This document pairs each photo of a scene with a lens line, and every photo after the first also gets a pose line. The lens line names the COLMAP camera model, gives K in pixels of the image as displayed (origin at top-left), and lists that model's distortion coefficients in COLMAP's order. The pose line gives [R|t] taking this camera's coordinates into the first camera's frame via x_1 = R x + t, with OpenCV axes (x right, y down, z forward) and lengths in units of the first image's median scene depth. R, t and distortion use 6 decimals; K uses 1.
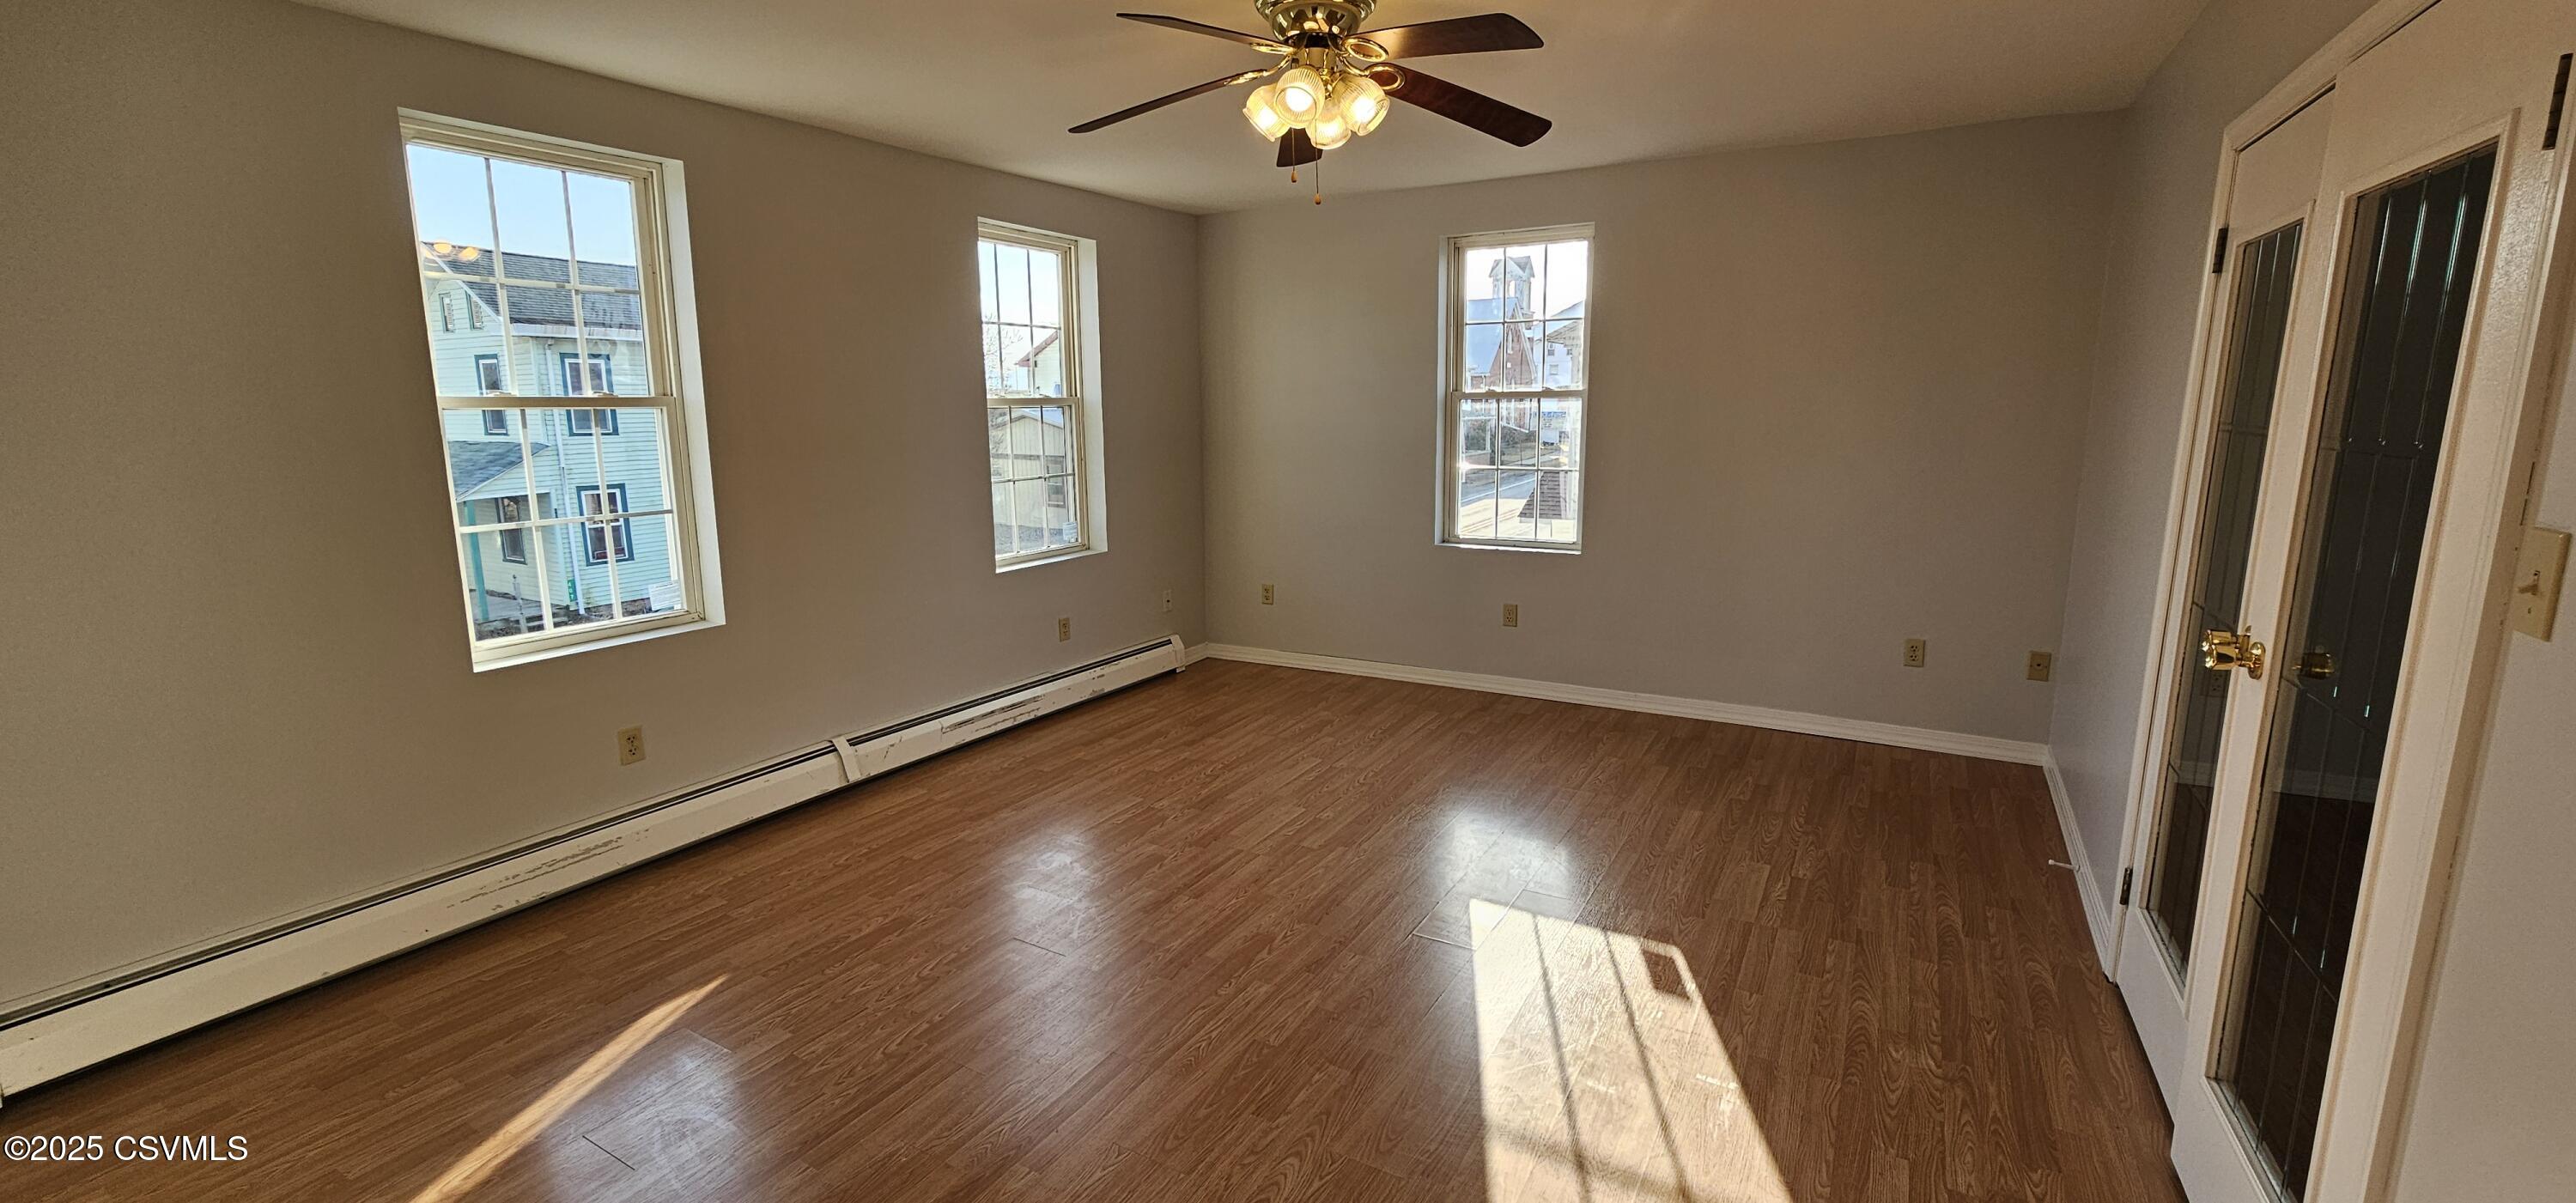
lens RADIAL K [[1061.0, 0, 1288.7], [0, 1061.0, 588.1], [0, 0, 1]] dist [0.000969, -0.000104]
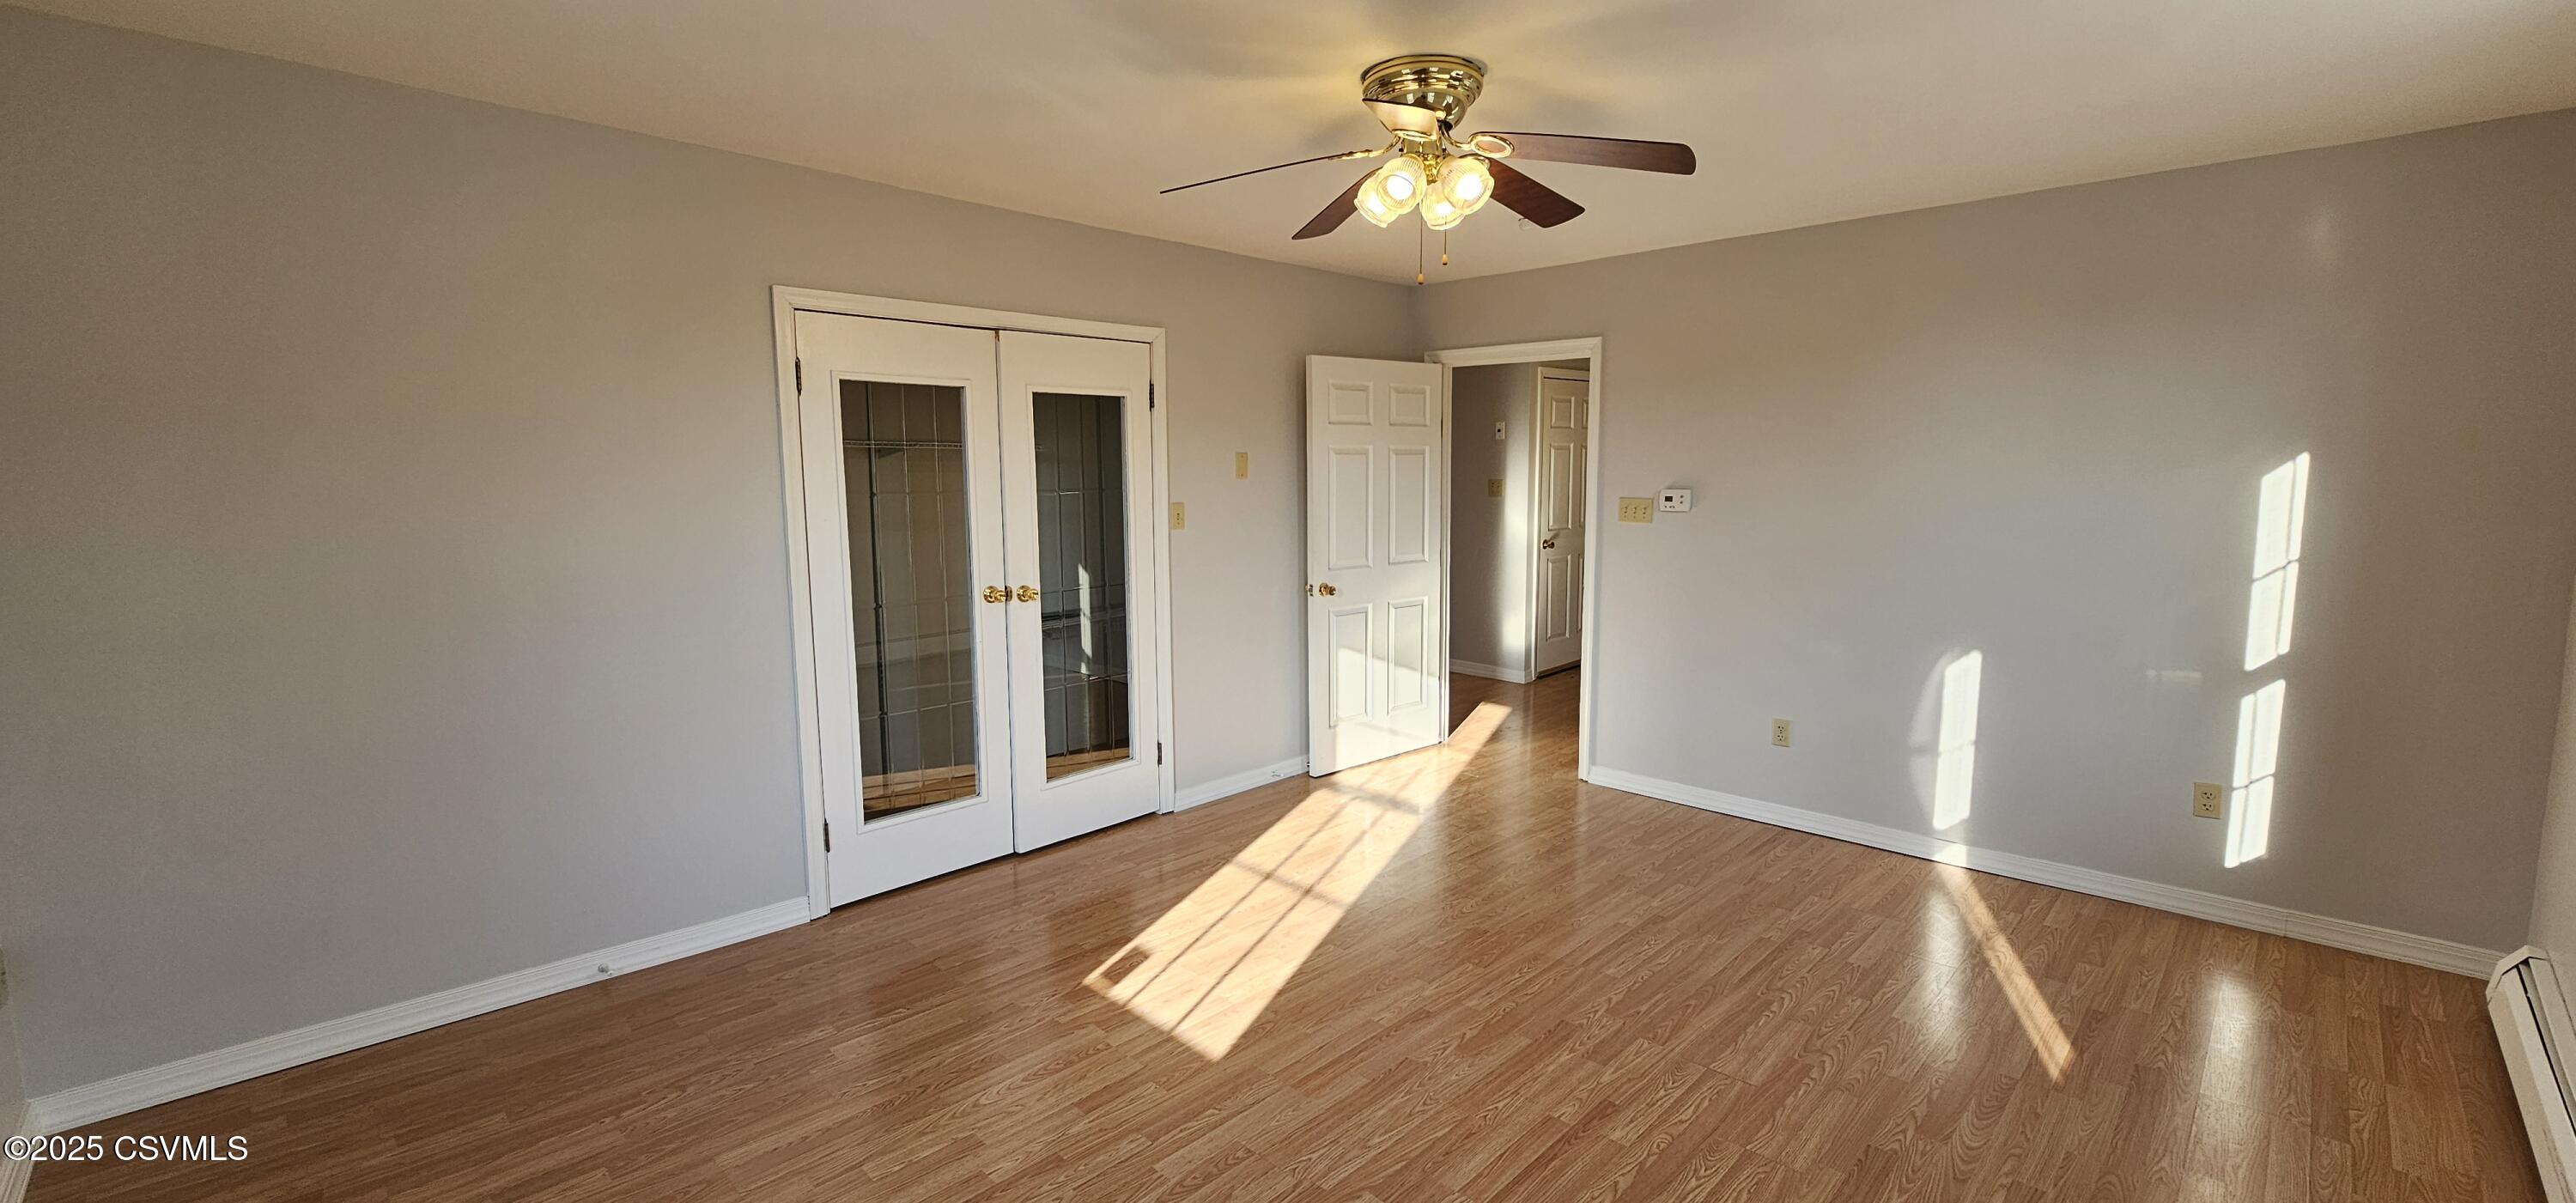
lens RADIAL K [[1061.0, 0, 1285.0], [0, 1061.0, 599.6], [0, 0, 1]] dist [0.000969, -0.000104]
pose [[-0.968572, -0.018584, 0.248037, -0.093571], [0.055098, 0.956401, 0.286812, -0.329971], [-0.242553, 0.291464, -0.925320, 1.824238]]
